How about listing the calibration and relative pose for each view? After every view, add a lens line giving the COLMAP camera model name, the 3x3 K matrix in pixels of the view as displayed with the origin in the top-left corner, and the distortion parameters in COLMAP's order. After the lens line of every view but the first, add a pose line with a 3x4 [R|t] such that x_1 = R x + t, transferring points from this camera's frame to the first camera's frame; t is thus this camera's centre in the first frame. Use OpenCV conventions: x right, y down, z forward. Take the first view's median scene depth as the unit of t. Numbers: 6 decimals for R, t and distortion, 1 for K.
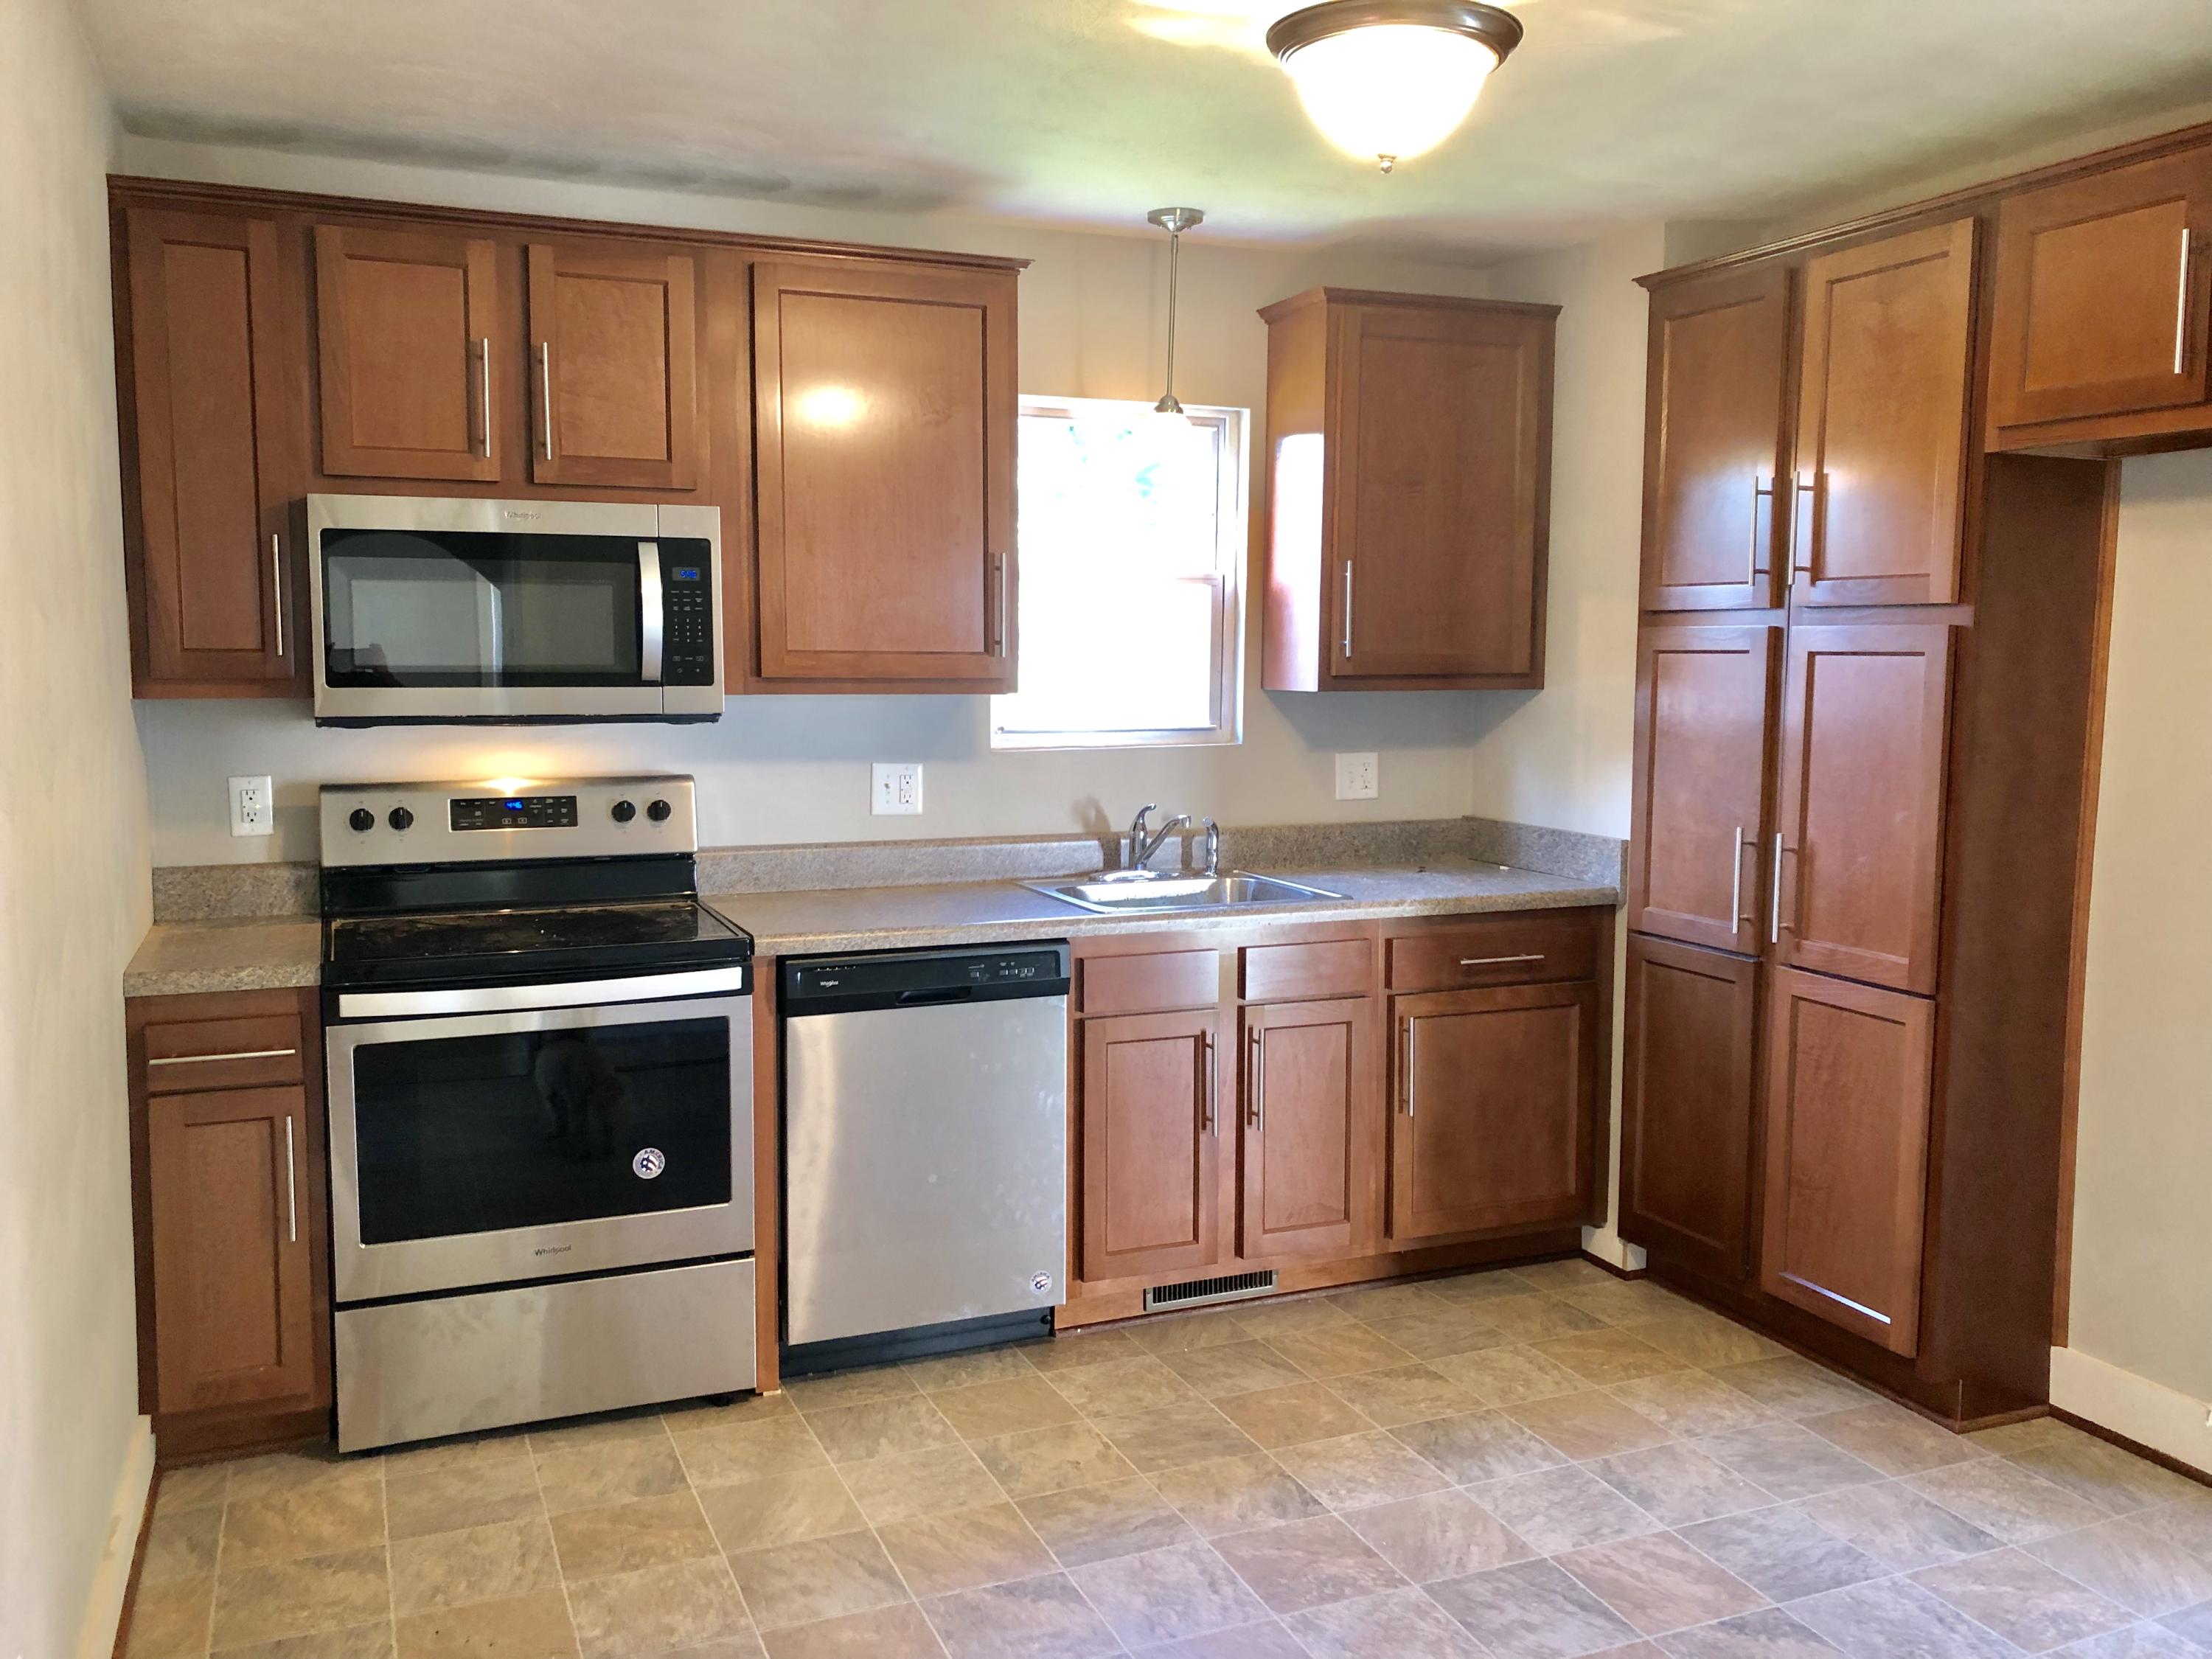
lens RADIAL K [[1807.7, 0, 1106.0], [0, 1807.7, 829.5], [0, 0, 1]] dist [0.031346, -0.127682]
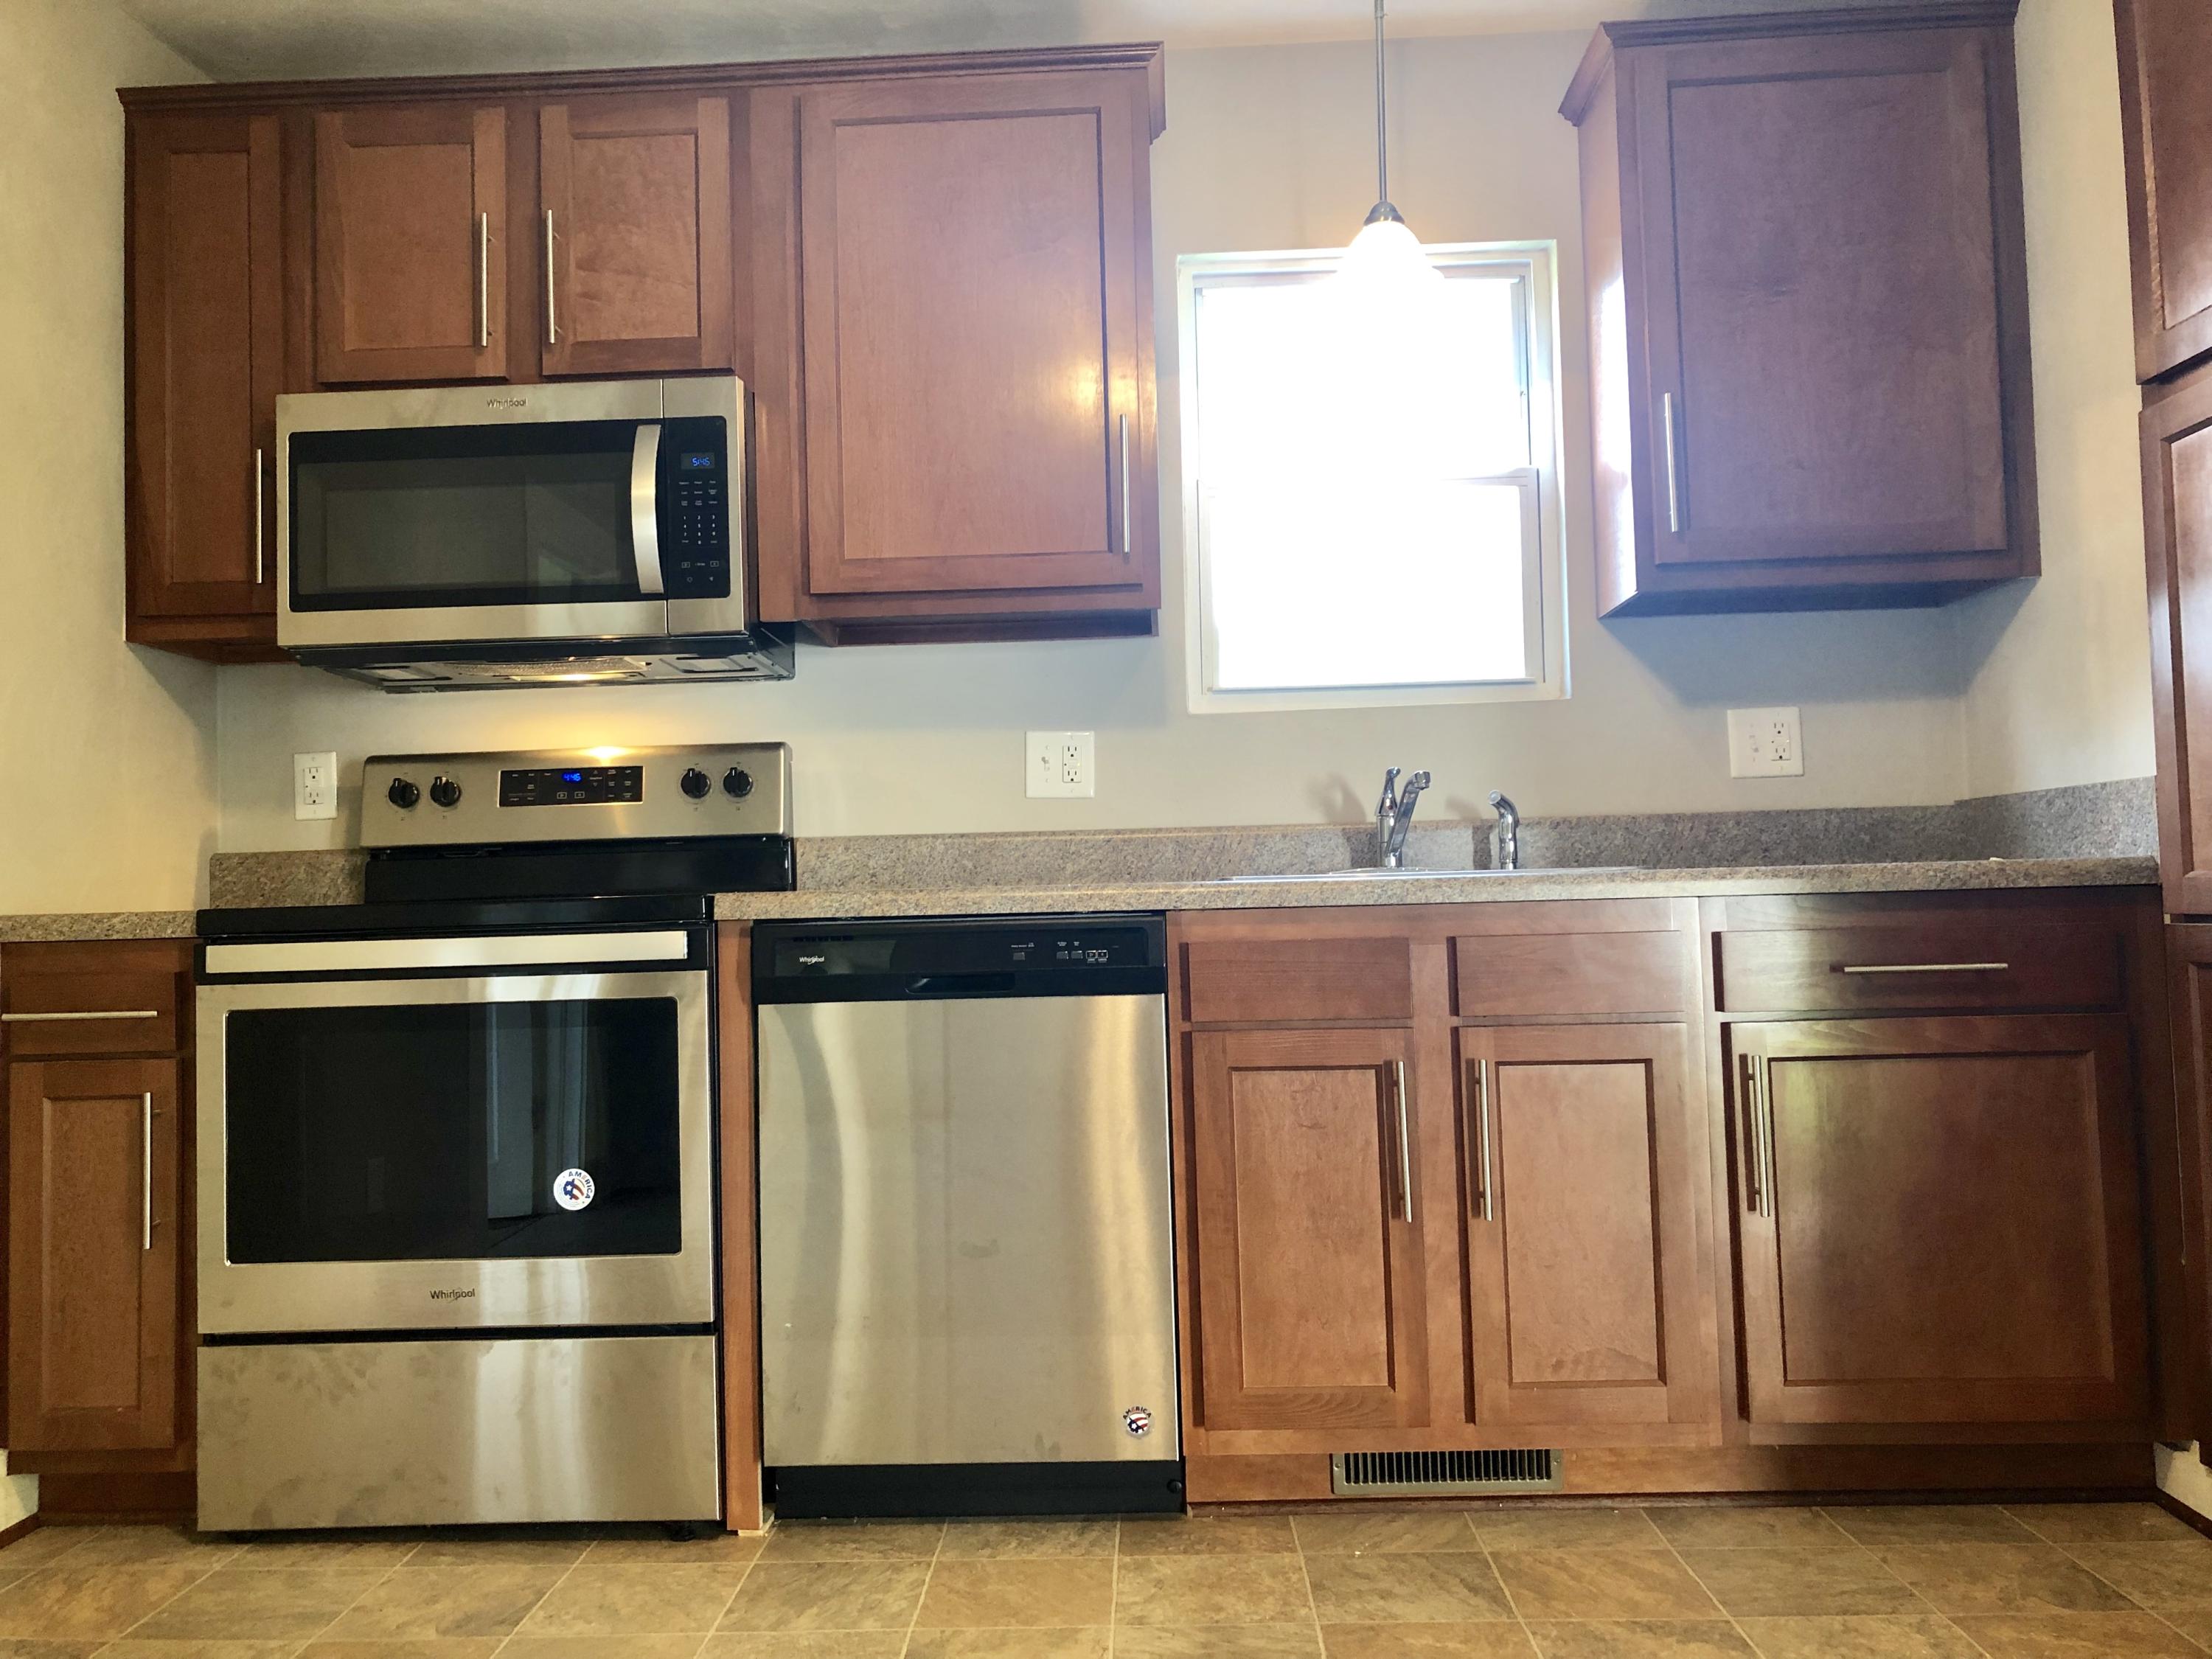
lens RADIAL K [[1827.5, 0, 1106.0], [0, 1827.5, 829.5], [0, 0, 1]] dist [0.005922, -0.009682]
pose [[0.903734, -0.049325, -0.425244, 0.258296], [-0.010855, 0.990380, -0.137946, 0.125767], [0.427958, 0.129282, 0.894504, 0.353810]]
